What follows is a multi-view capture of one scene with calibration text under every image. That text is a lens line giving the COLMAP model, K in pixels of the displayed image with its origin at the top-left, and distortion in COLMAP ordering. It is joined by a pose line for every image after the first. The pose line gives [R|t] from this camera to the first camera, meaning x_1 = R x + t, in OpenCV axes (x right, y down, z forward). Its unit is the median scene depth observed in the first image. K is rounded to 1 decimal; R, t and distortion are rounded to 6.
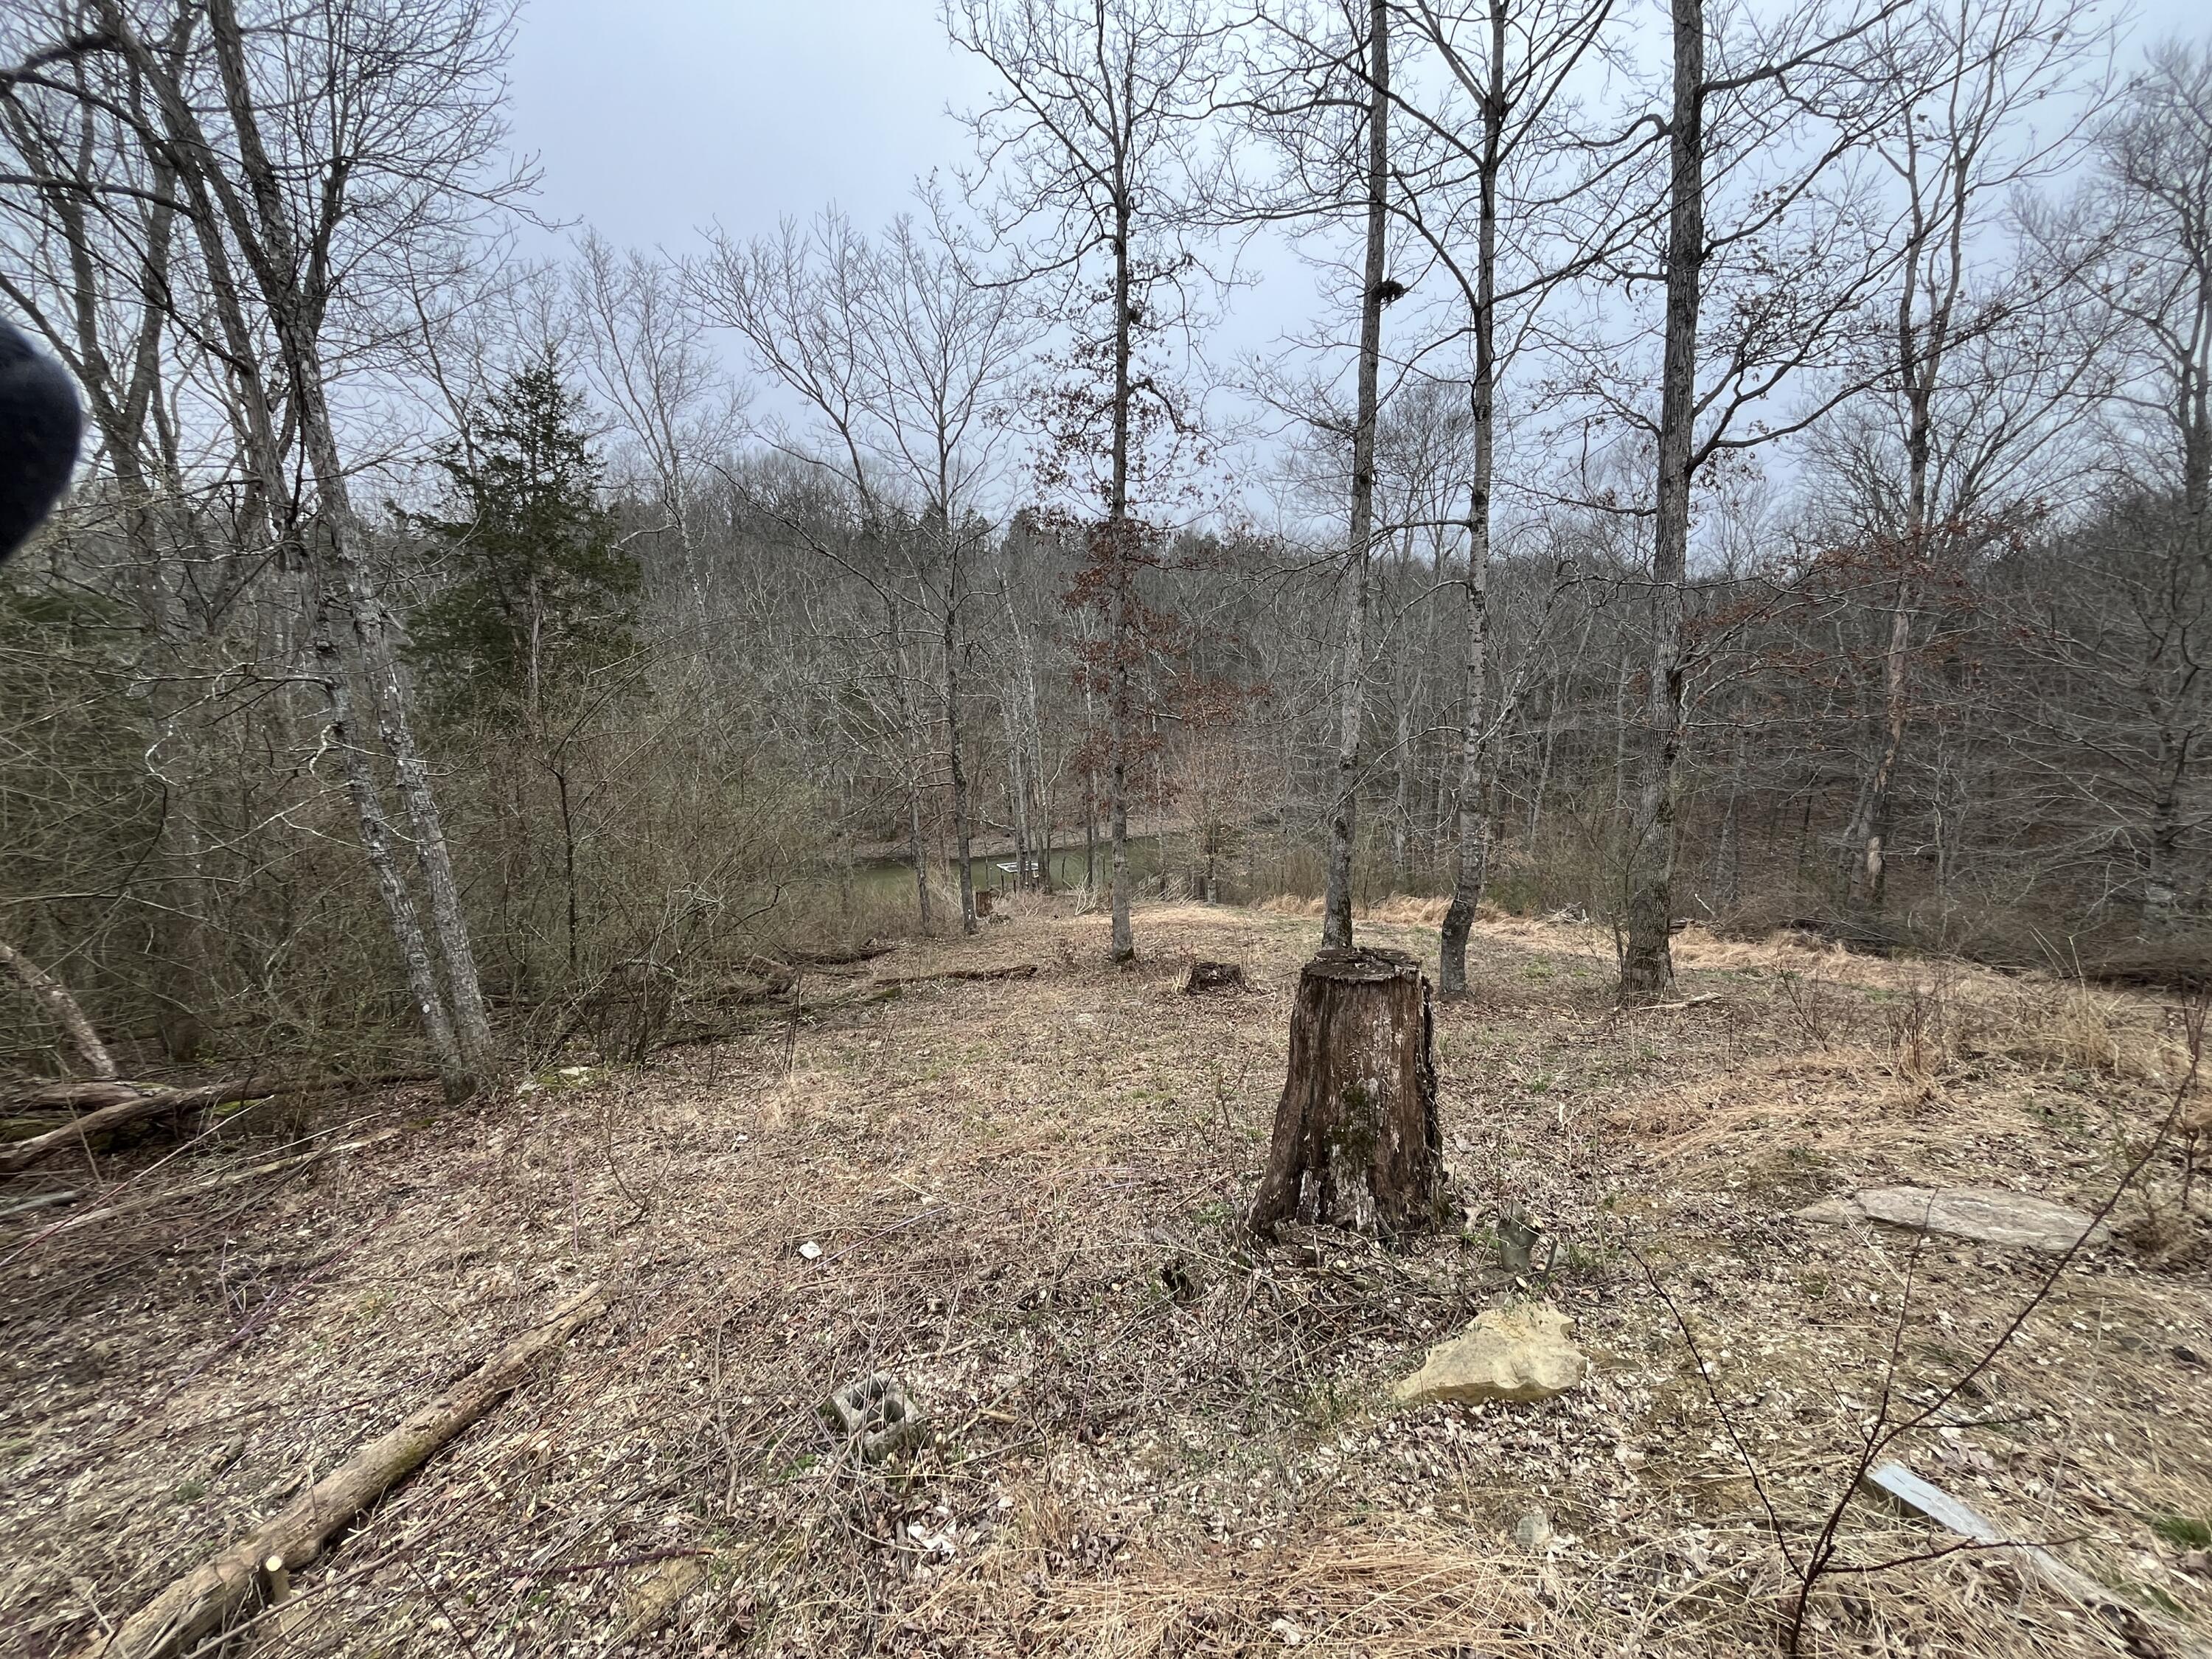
lens RADIAL K [[885.3, 0, 1108.1], [0, 885.3, 820.5], [0, 0, 1]] dist [0.000906, 0.000240]
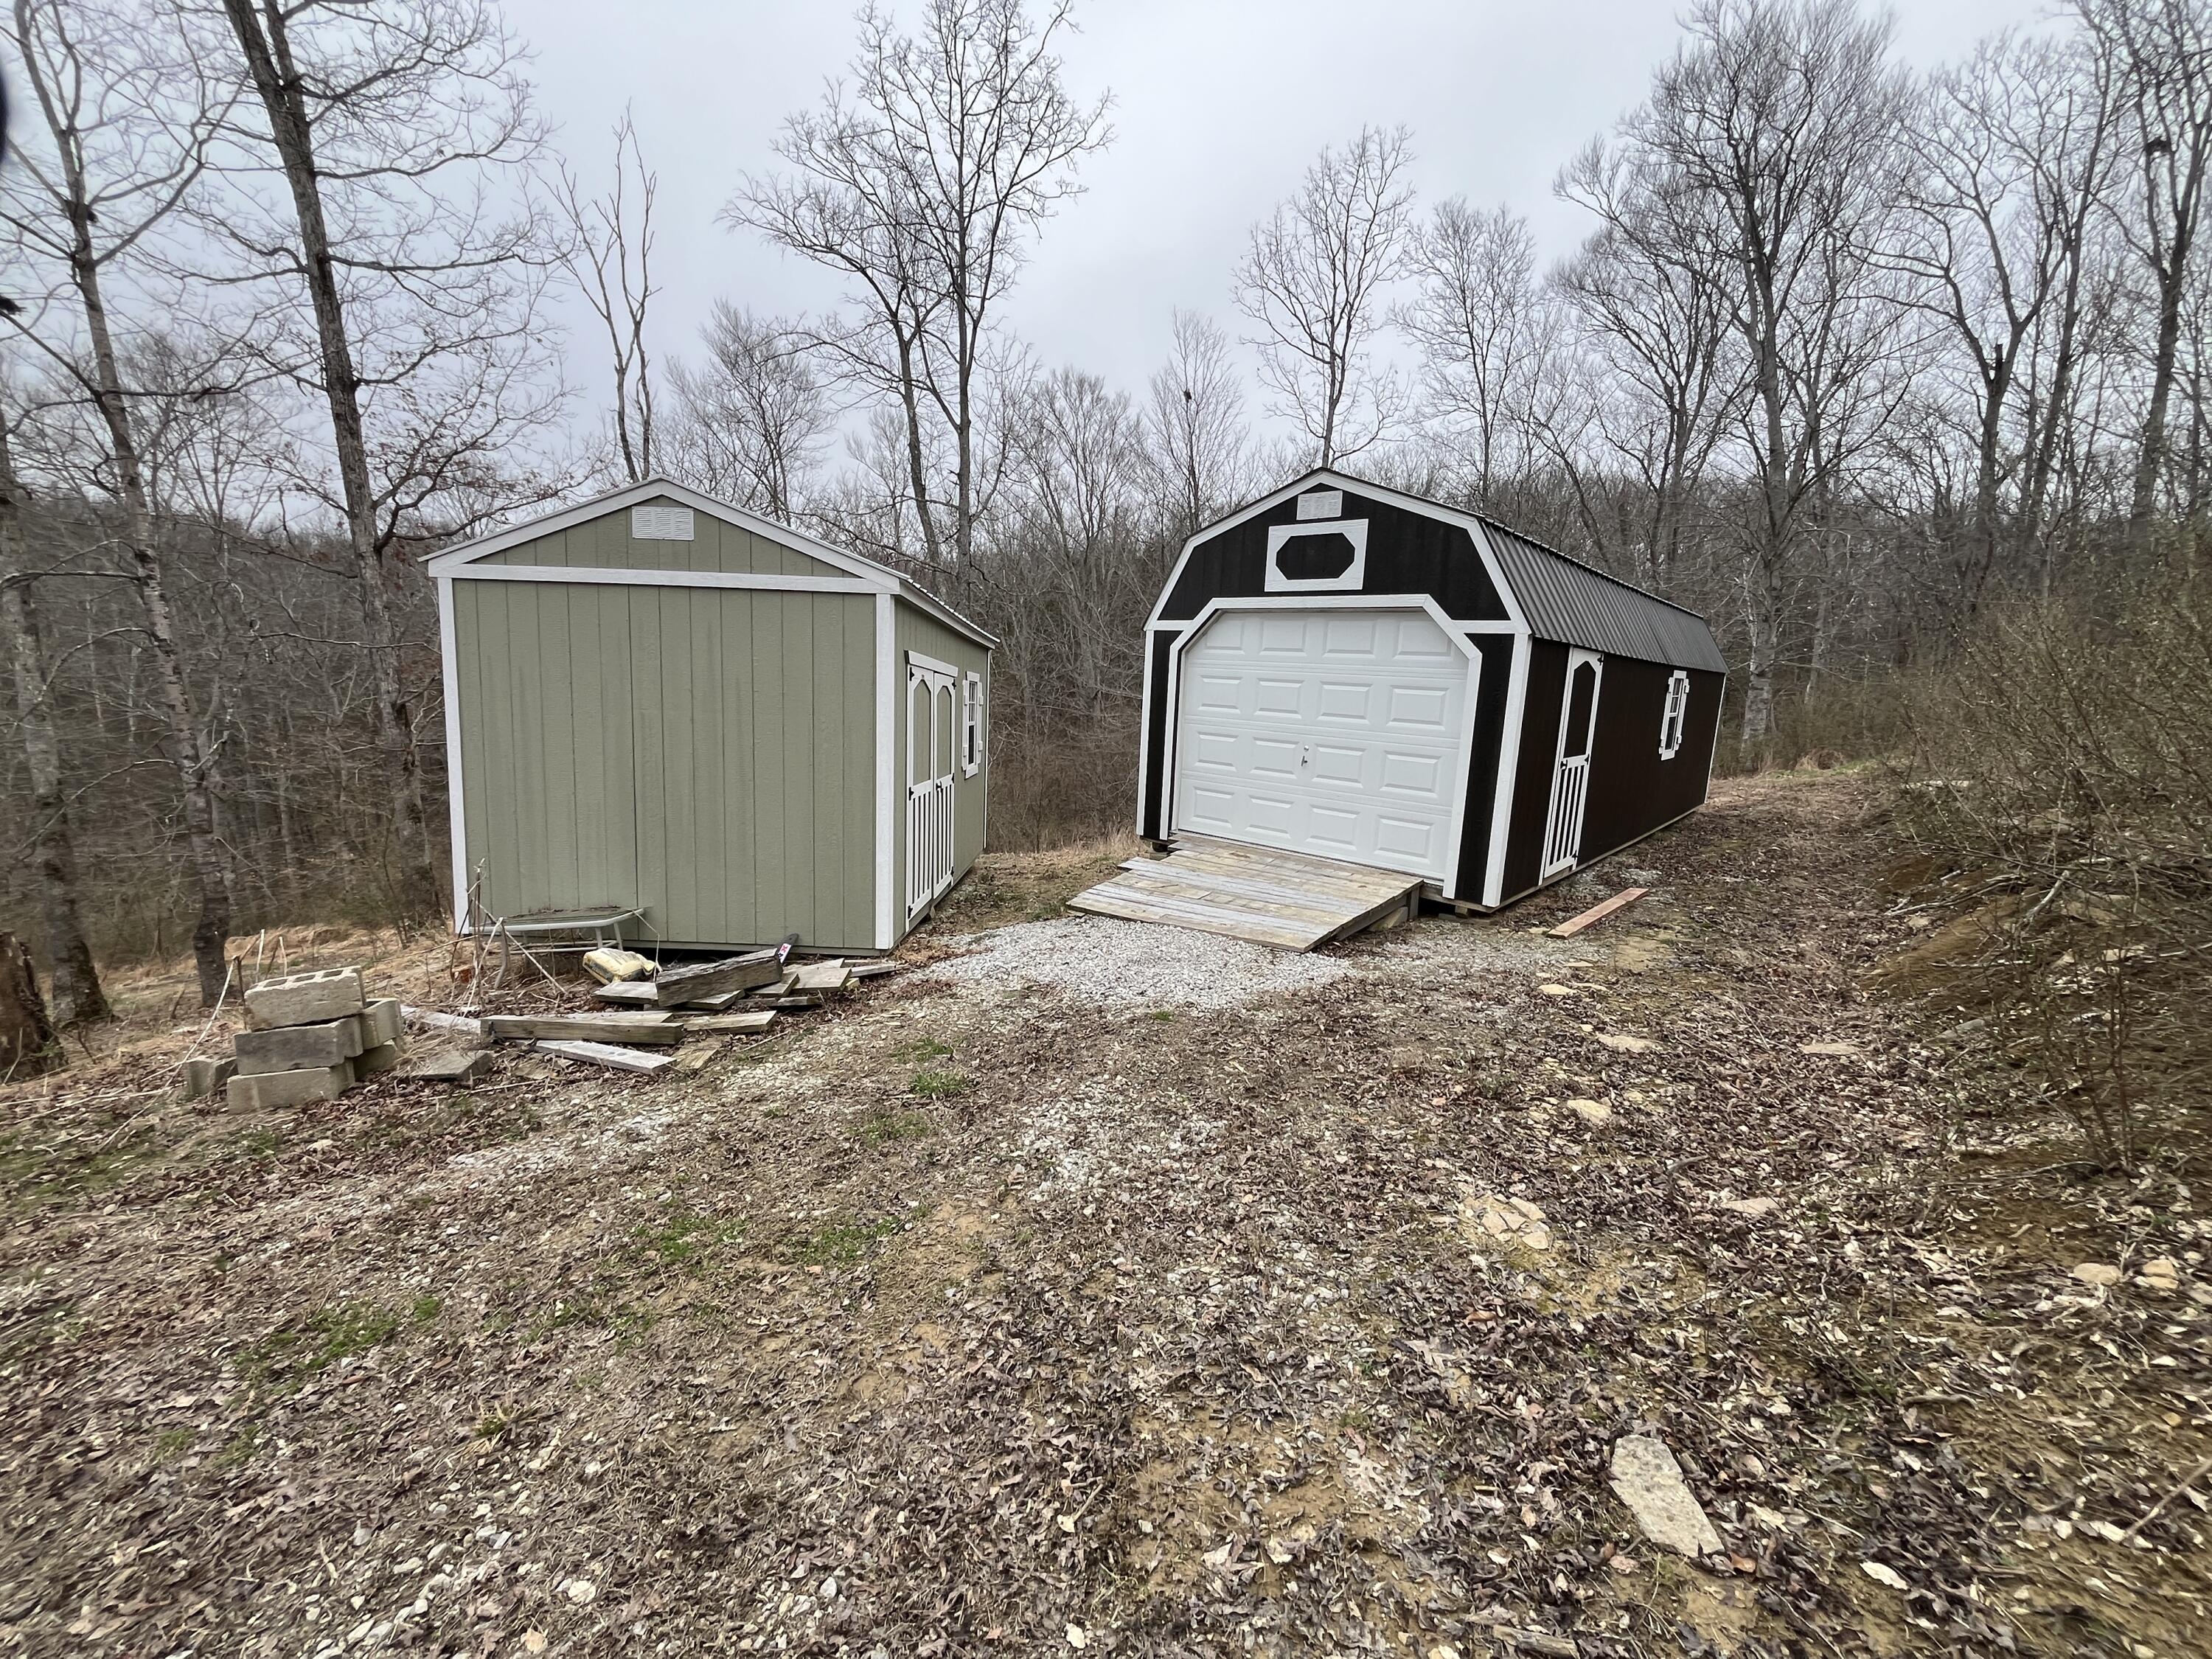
lens RADIAL K [[885.3, 0, 1108.1], [0, 885.3, 820.5], [0, 0, 1]] dist [0.000906, 0.000240]
pose [[0.469144, -0.132192, 0.873172, -0.028730], [0.127665, 0.988499, 0.081059, 0.028403], [-0.873845, 0.073445, 0.480625, -0.526997]]
